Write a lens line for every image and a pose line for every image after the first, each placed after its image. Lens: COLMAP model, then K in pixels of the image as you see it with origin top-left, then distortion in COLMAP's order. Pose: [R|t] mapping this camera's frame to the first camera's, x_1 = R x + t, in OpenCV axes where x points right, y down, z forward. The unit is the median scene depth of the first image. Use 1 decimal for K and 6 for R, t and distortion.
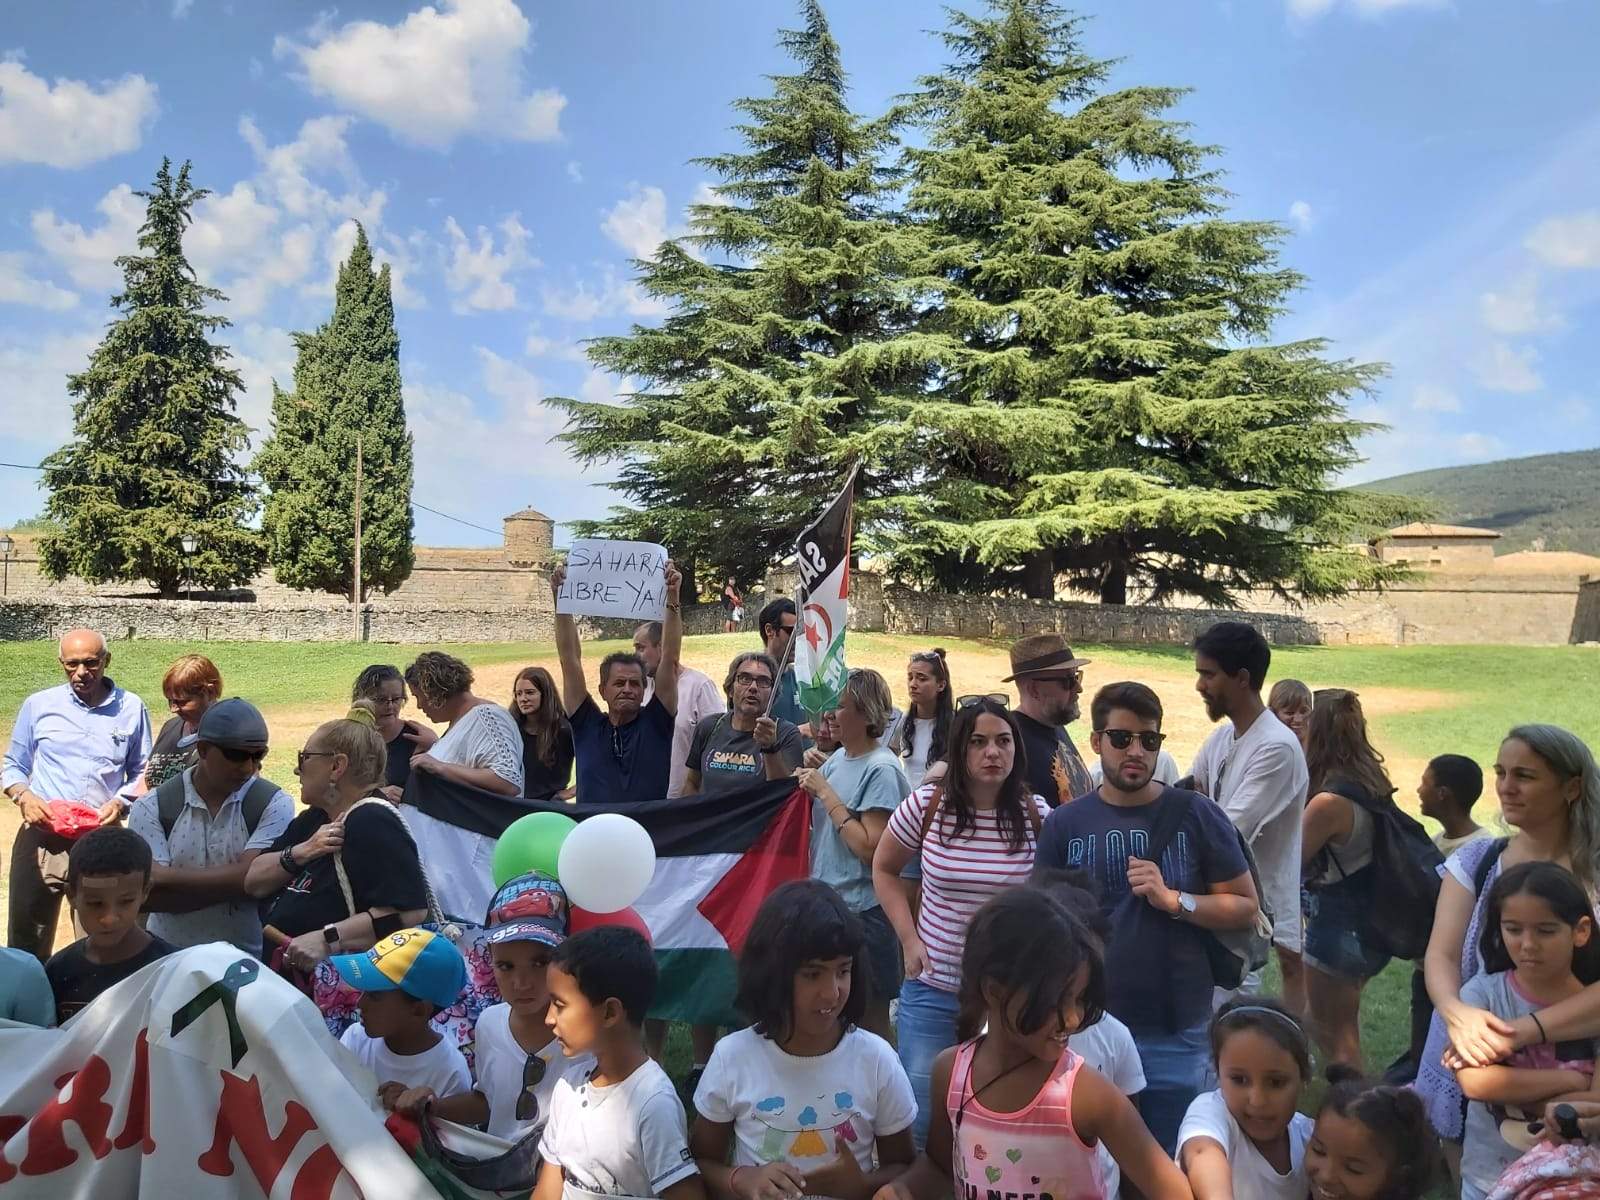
lens RADIAL K [[1244.7, 0, 802.4], [0, 1244.7, 626.4], [0, 0, 1]] dist [0.090985, -0.251933]
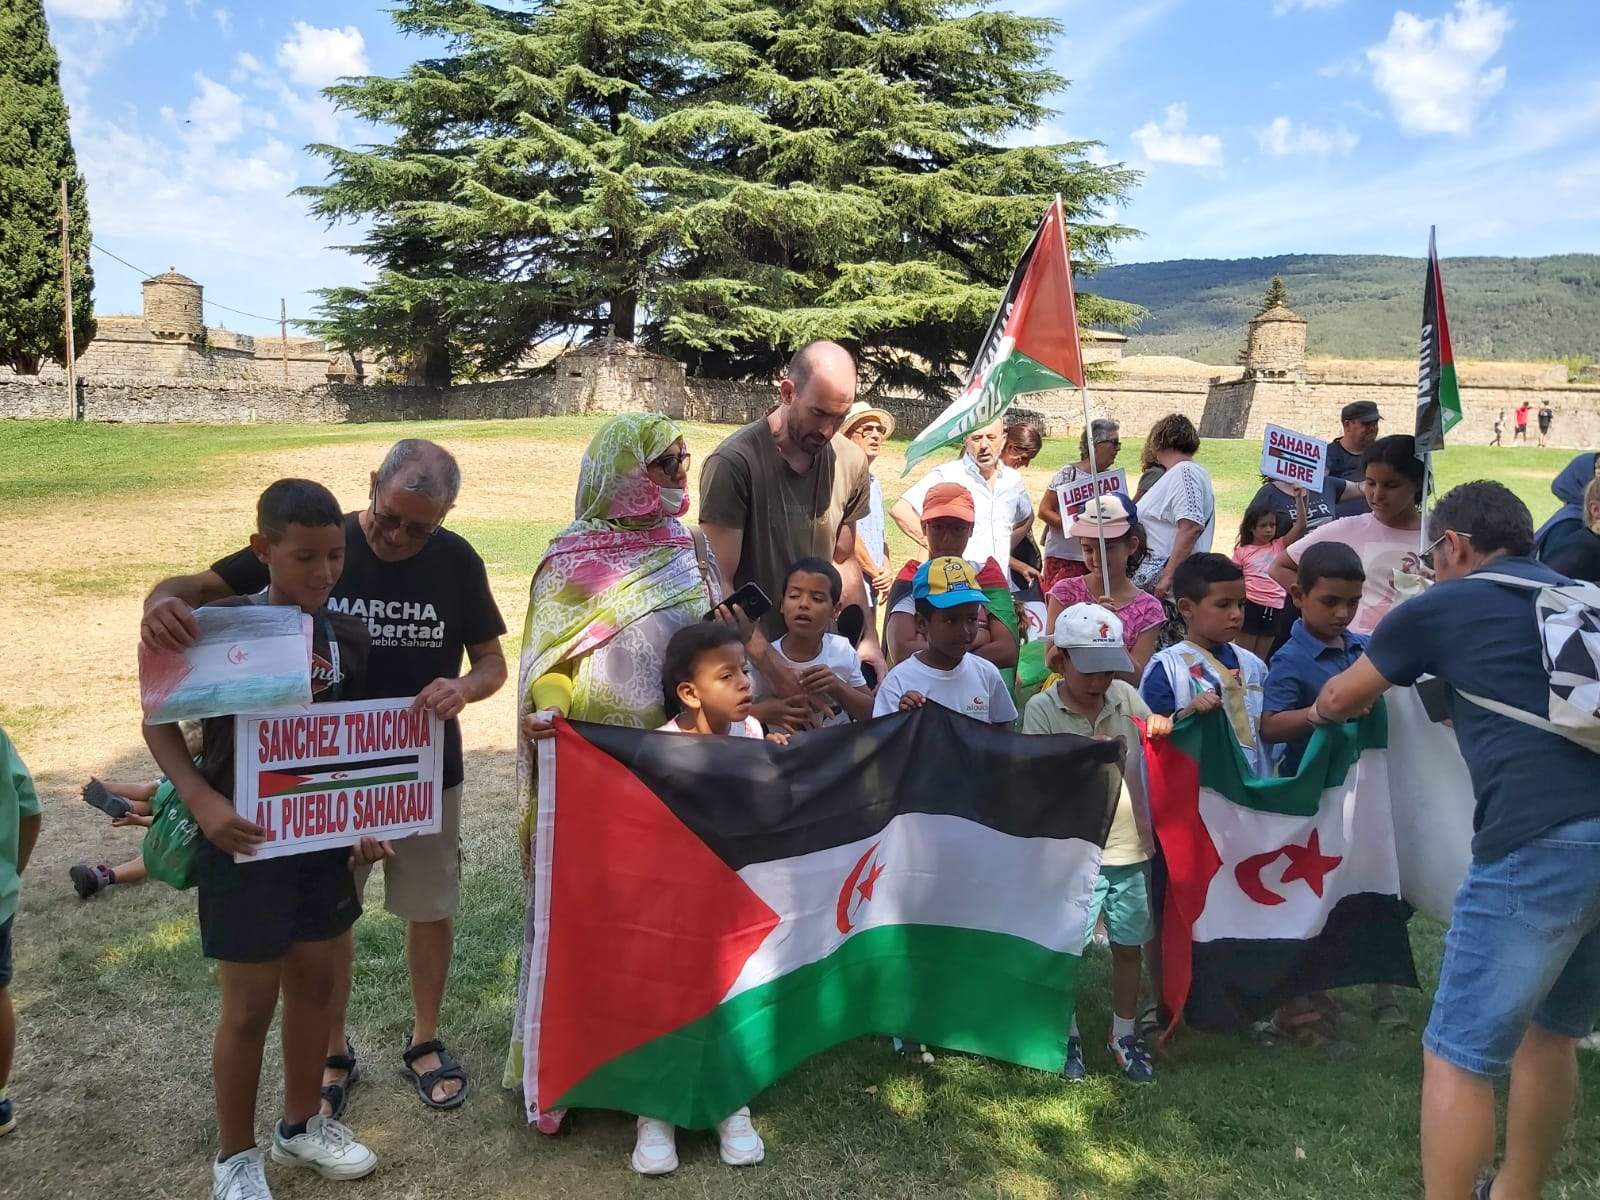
lens RADIAL K [[1230.3, 0, 793.7], [0, 1230.3, 632.2], [0, 0, 1]] dist [0.034450, -0.072580]
pose [[0.957605, -0.034177, 0.286051, -0.135439], [-0.015816, 0.985203, 0.170658, 0.003119], [-0.287651, -0.167947, 0.942895, 0.019239]]
